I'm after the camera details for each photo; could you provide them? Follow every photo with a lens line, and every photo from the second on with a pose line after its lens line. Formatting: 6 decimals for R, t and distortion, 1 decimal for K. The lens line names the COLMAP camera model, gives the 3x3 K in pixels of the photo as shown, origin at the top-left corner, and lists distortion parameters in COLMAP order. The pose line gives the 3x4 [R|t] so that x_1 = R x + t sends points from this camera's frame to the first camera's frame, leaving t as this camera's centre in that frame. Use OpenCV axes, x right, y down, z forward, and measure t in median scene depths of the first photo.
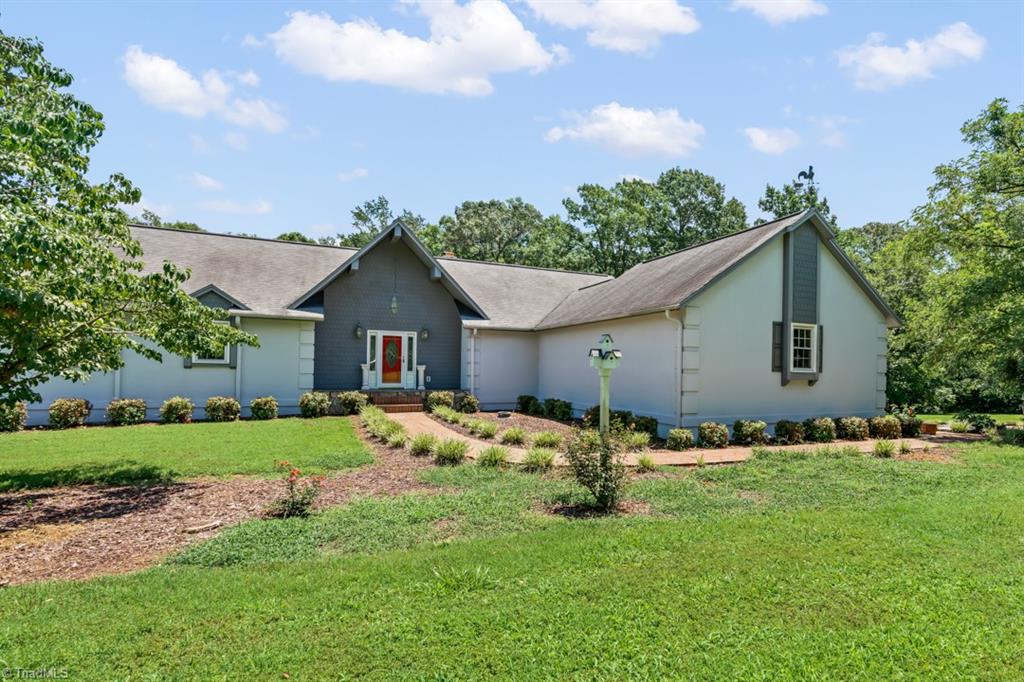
lens RADIAL K [[467.3, 0, 538.8], [0, 467.3, 362.2], [0, 0, 1]] dist [-0.002675, 0.000795]
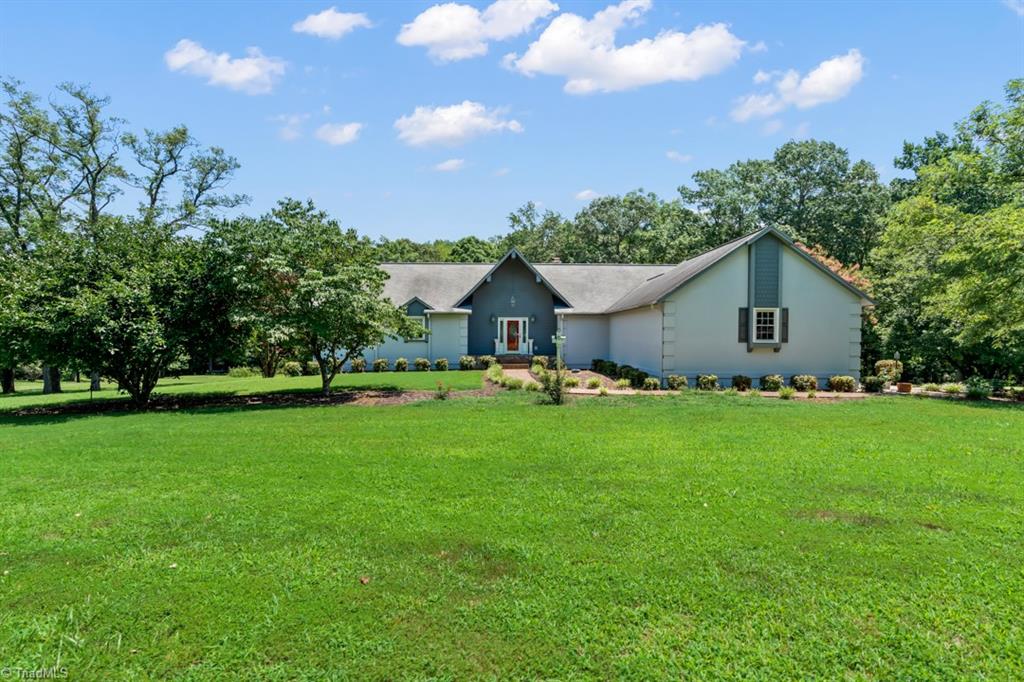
lens RADIAL K [[467.3, 0, 512.8], [0, 467.3, 330.5], [0, 0, 1]] dist [-0.002675, 0.000795]
pose [[0.914905, -0.018247, -0.403257, 0.345537], [0.017750, 0.999830, -0.004970, -0.016988], [0.403280, -0.002611, 0.915073, -0.472245]]
